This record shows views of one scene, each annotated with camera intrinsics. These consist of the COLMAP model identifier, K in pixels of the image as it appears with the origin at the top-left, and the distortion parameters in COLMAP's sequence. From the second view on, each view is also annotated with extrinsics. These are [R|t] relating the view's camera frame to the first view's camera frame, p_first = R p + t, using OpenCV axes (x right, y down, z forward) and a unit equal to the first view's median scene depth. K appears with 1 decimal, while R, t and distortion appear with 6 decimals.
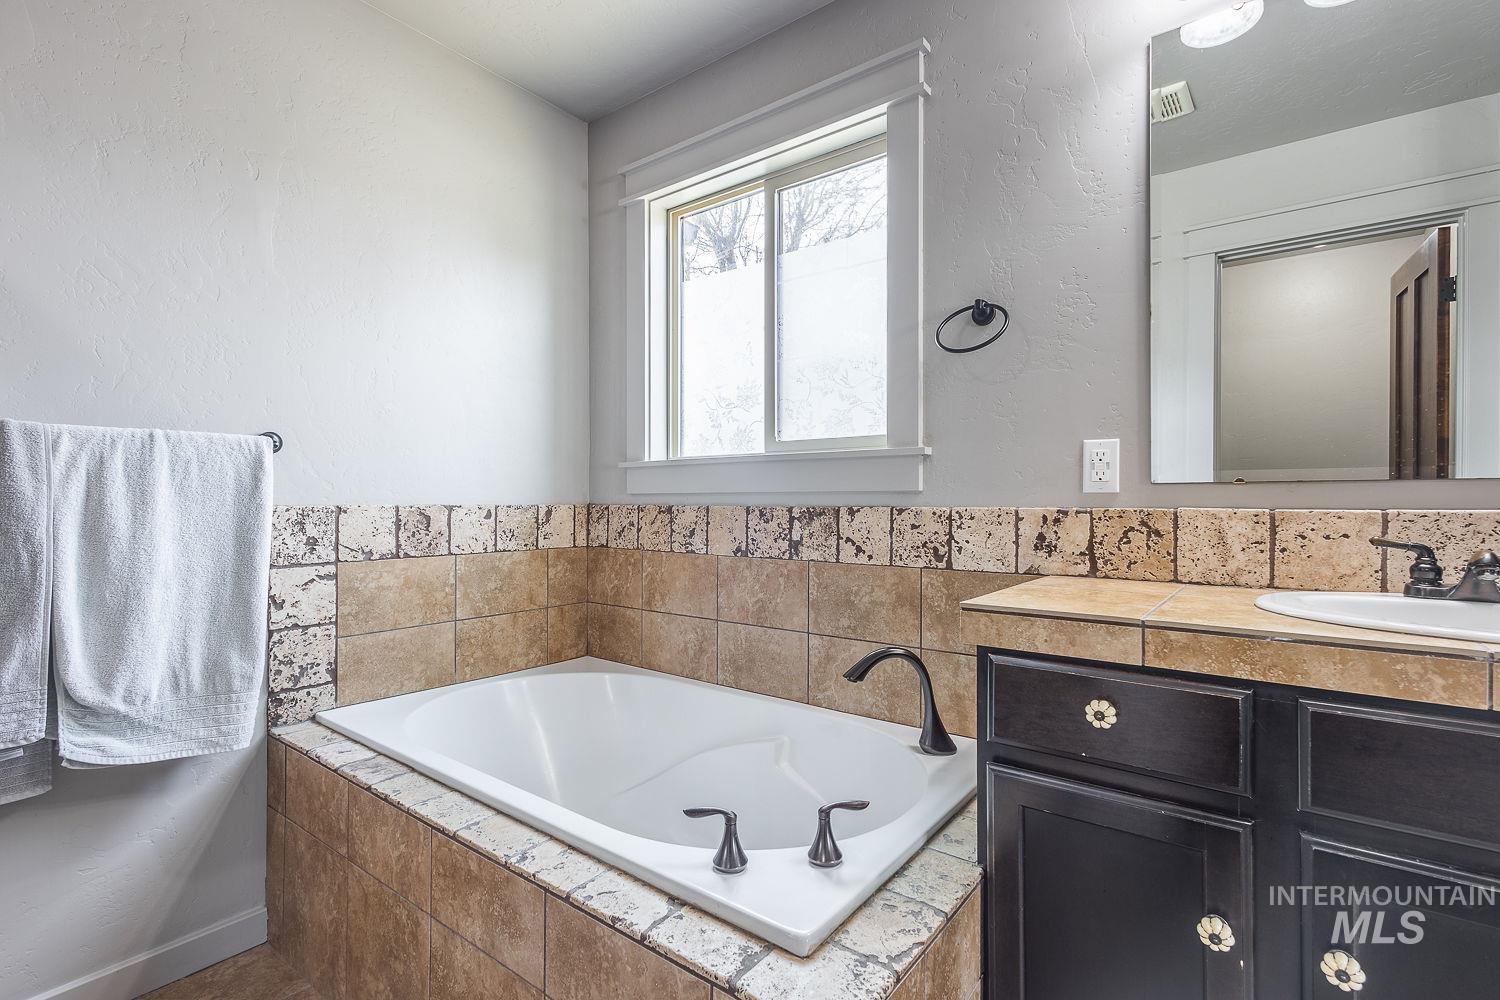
lens RADIAL K [[705.8, 0, 750.0], [0, 705.8, 501.9], [0, 0, 1]] dist [0.005380, -0.001748]
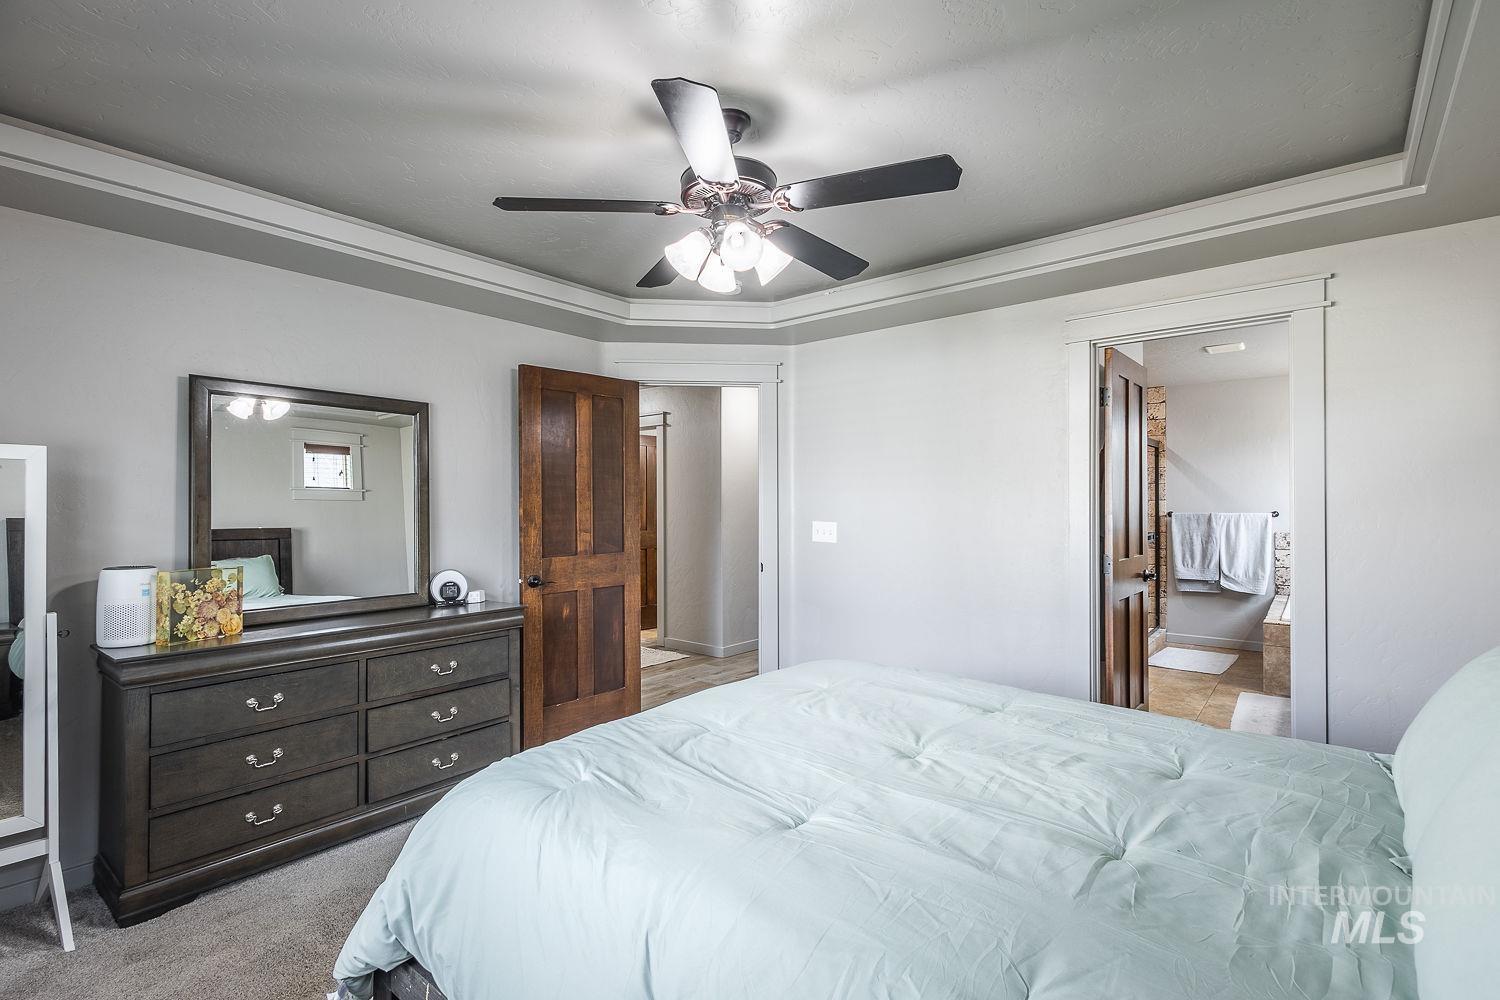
lens RADIAL K [[705.8, 0, 750.6], [0, 705.8, 503.4], [0, 0, 1]] dist [0.005380, -0.001748]
pose [[-0.037102, -0.006880, -0.999288, 3.570690], [0.006006, 0.999957, -0.007108, -0.153869], [0.999293, -0.006265, -0.037060, -1.808380]]
